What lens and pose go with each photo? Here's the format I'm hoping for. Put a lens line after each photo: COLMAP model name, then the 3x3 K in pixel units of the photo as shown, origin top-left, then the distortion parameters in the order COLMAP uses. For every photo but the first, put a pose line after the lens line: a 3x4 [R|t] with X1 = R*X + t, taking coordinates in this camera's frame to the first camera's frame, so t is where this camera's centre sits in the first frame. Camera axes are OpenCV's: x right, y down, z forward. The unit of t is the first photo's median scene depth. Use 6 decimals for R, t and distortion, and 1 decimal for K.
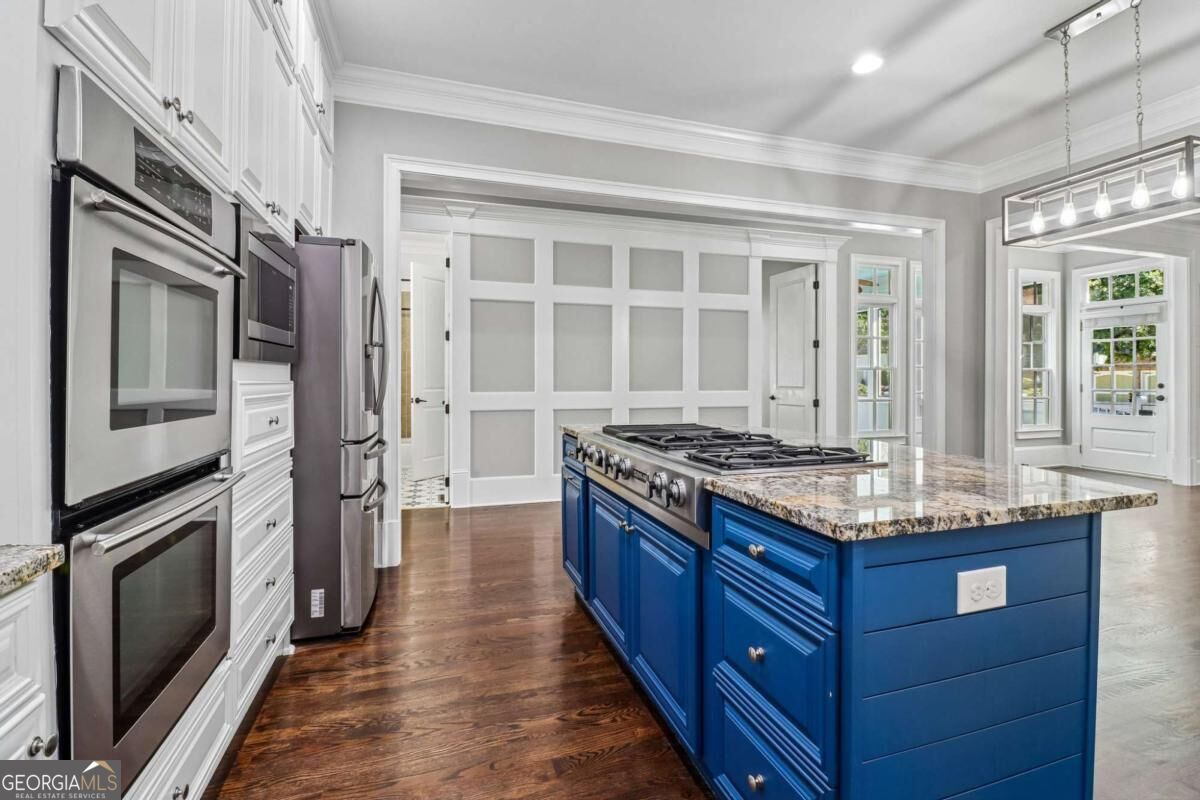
lens RADIAL K [[556.3, 0, 604.8], [0, 556.3, 380.7], [0, 0, 1]] dist [0.002855, -0.014911]
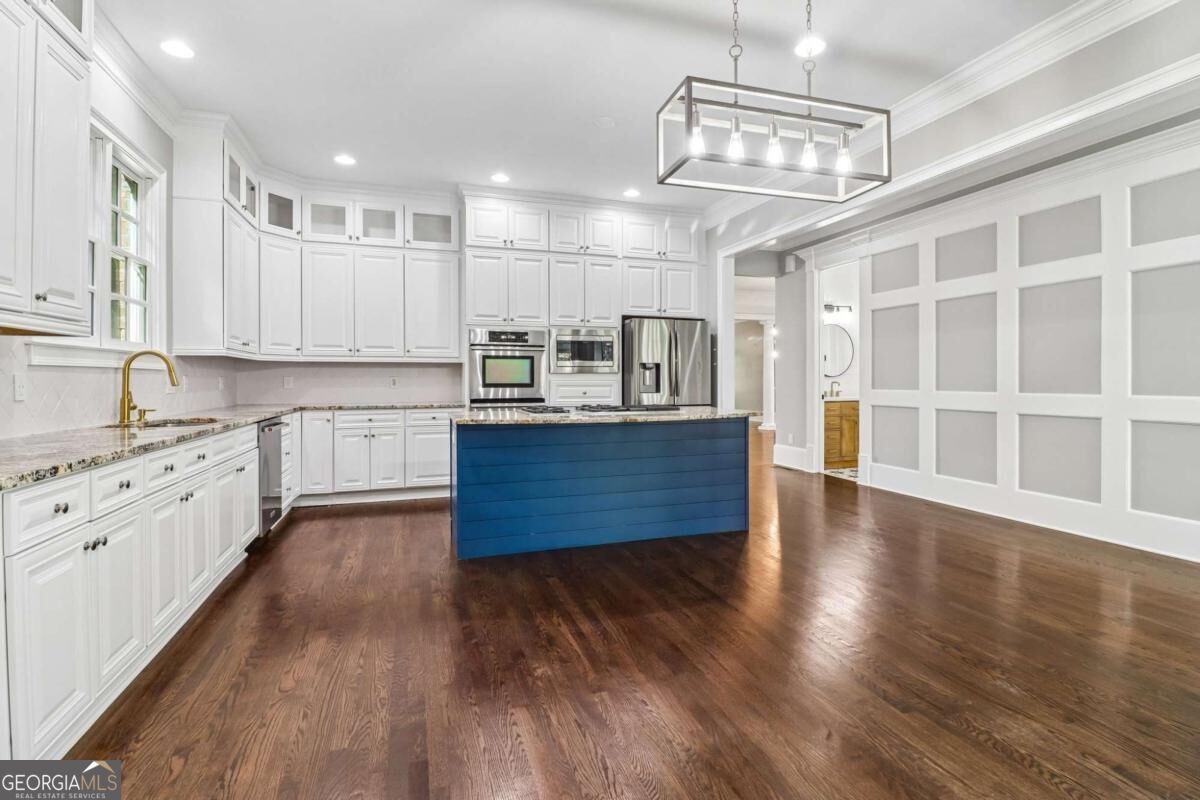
lens RADIAL K [[556.3, 0, 604.8], [0, 556.3, 380.7], [0, 0, 1]] dist [0.002855, -0.014911]
pose [[0.029745, 0.002700, -0.999554, 0.845072], [0.001082, 0.999996, 0.002733, -0.001978], [0.999557, -0.001163, 0.029742, 0.370733]]
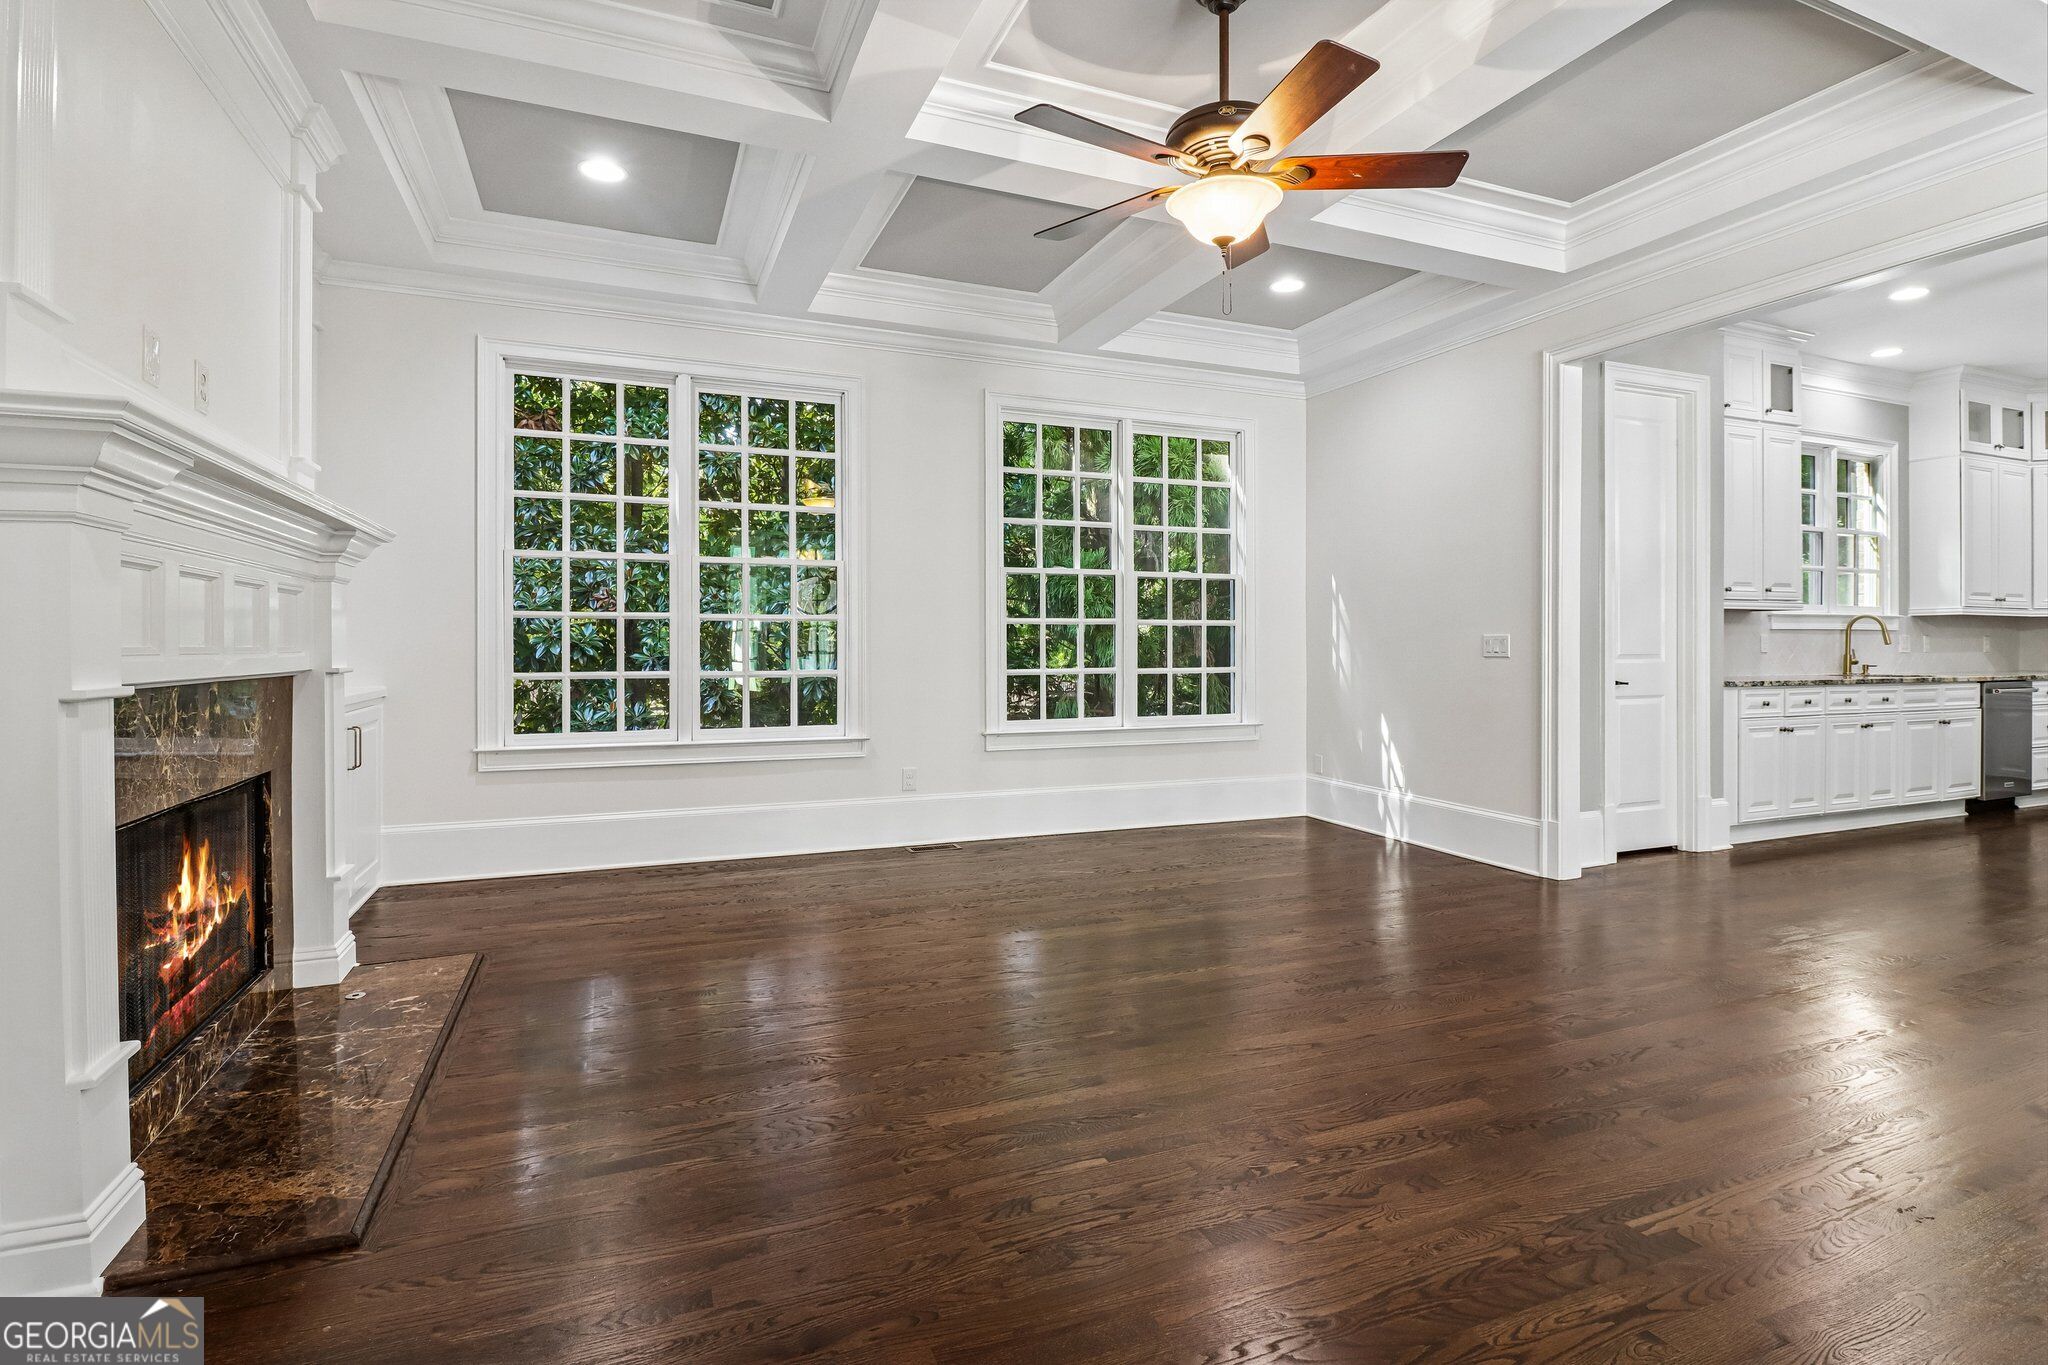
lens RADIAL K [[998.7, 0, 1033.8], [0, 998.7, 650.9], [0, 0, 1]] dist [0.002112, -0.013387]
pose [[-0.996115, 0.000344, -0.088059, 1.383588], [-0.000178, 0.999982, 0.005919, 0.005315], [0.088060, 0.005911, -0.996098, 1.040659]]
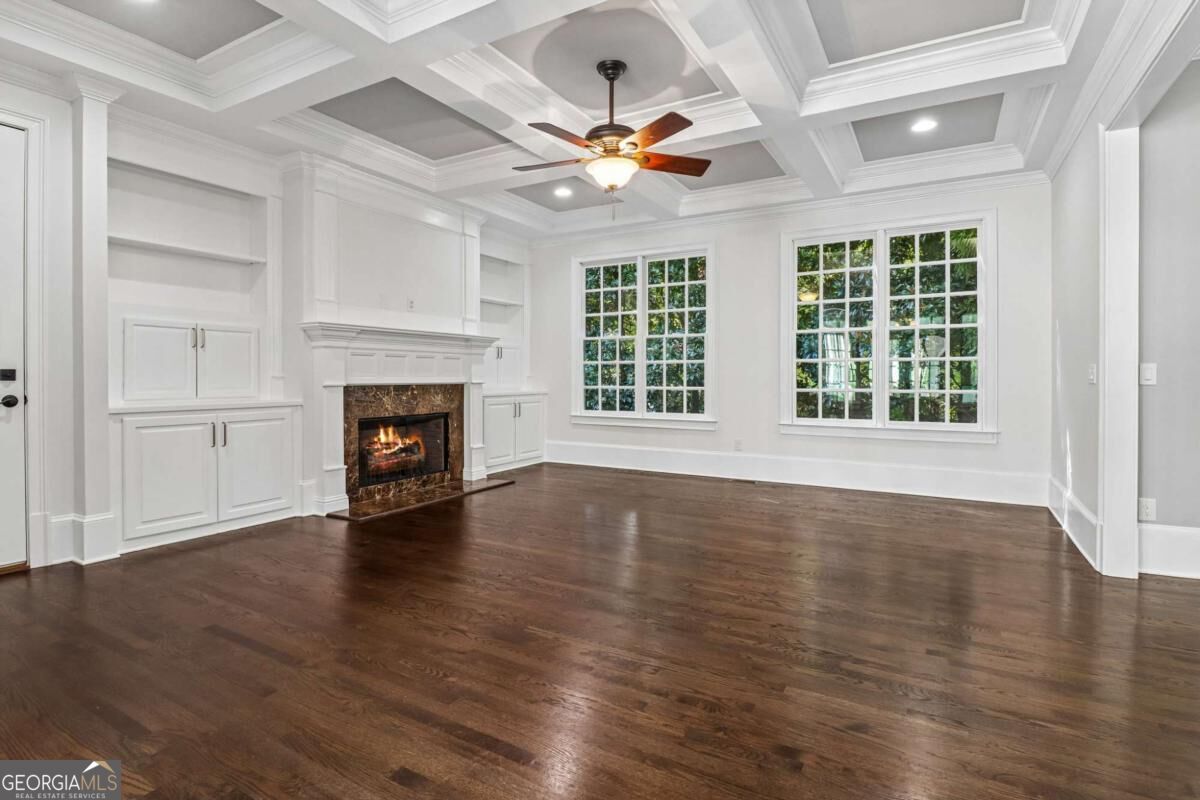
lens RADIAL K [[585.2, 0, 605.7], [0, 585.2, 381.5], [0, 0, 1]] dist [0.002112, -0.013387]
pose [[-0.680875, -0.006869, 0.732367, 0.768512], [0.000813, 0.999948, 0.010135, 0.007208], [-0.732399, 0.007496, -0.680834, 0.986430]]
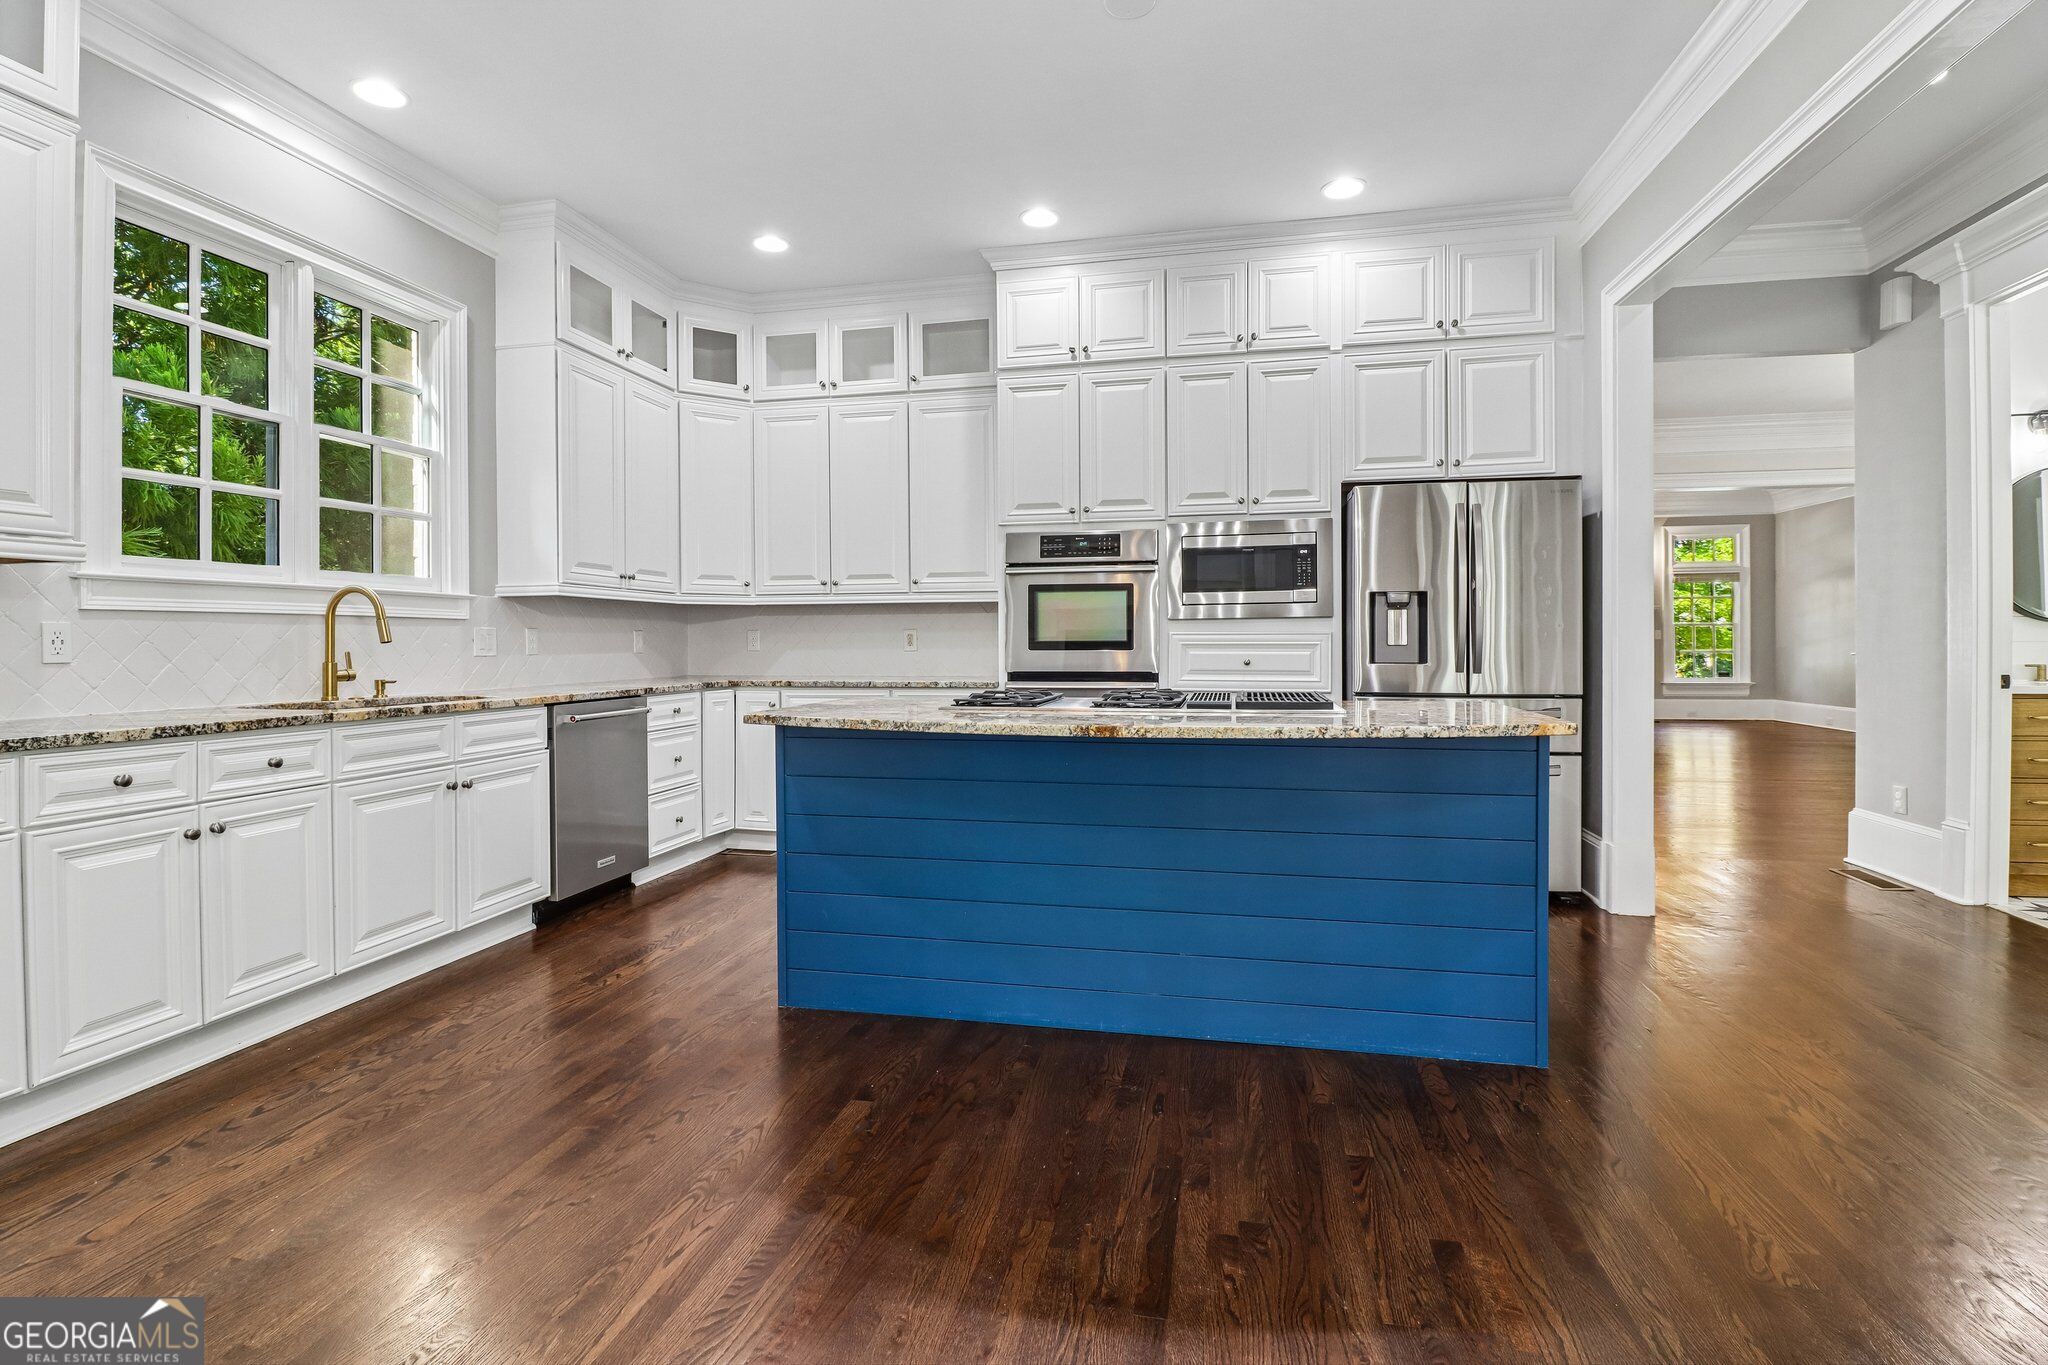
lens RADIAL K [[949.4, 0, 1032.3], [0, 949.4, 649.5], [0, 0, 1]] dist [0.002855, -0.014911]
pose [[-0.487956, 0.009980, -0.872811, 0.582919], [0.004303, 0.999950, 0.009028, 0.005025], [0.872858, 0.000649, -0.487974, 0.600514]]
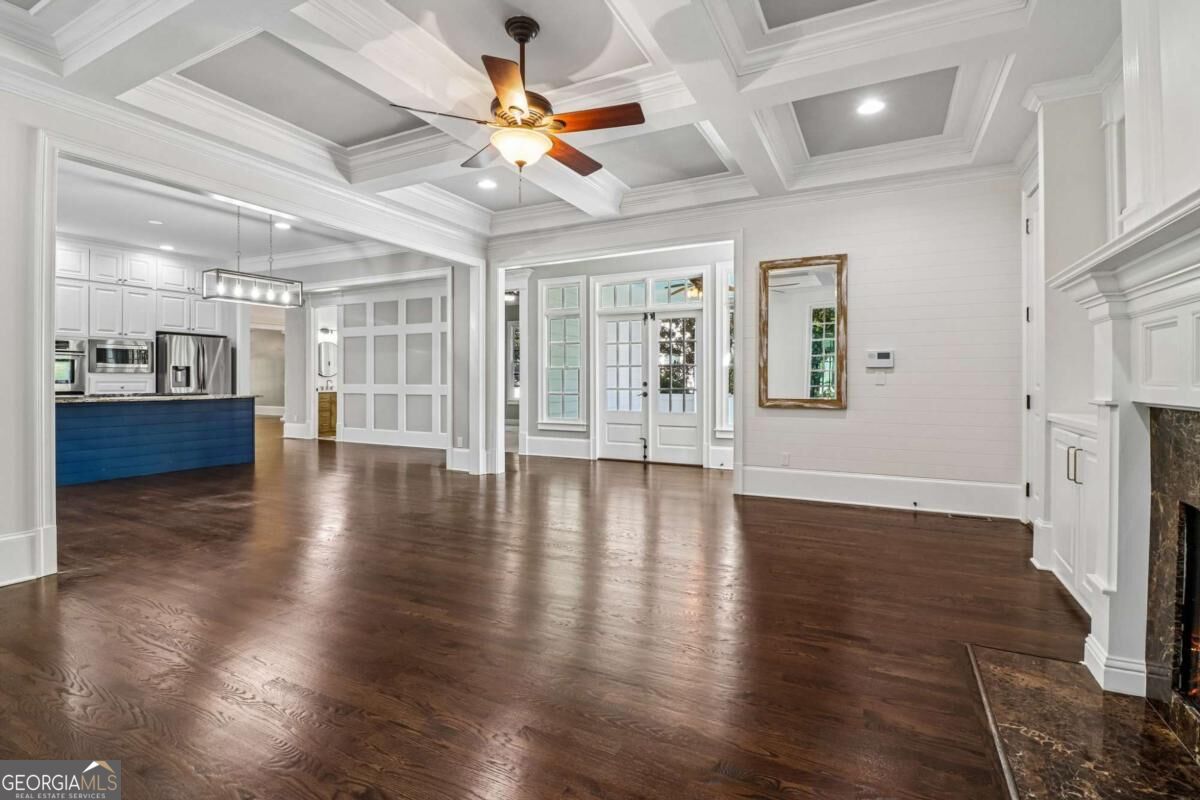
lens RADIAL K [[556.3, 0, 604.8], [0, 556.3, 380.7], [0, 0, 1]] dist [0.002855, -0.014911]
pose [[0.718147, 0.000666, -0.695891, 1.671918], [-0.000079, 1.000000, 0.000875, 0.005659], [0.695891, -0.000574, 0.718147, 0.205507]]
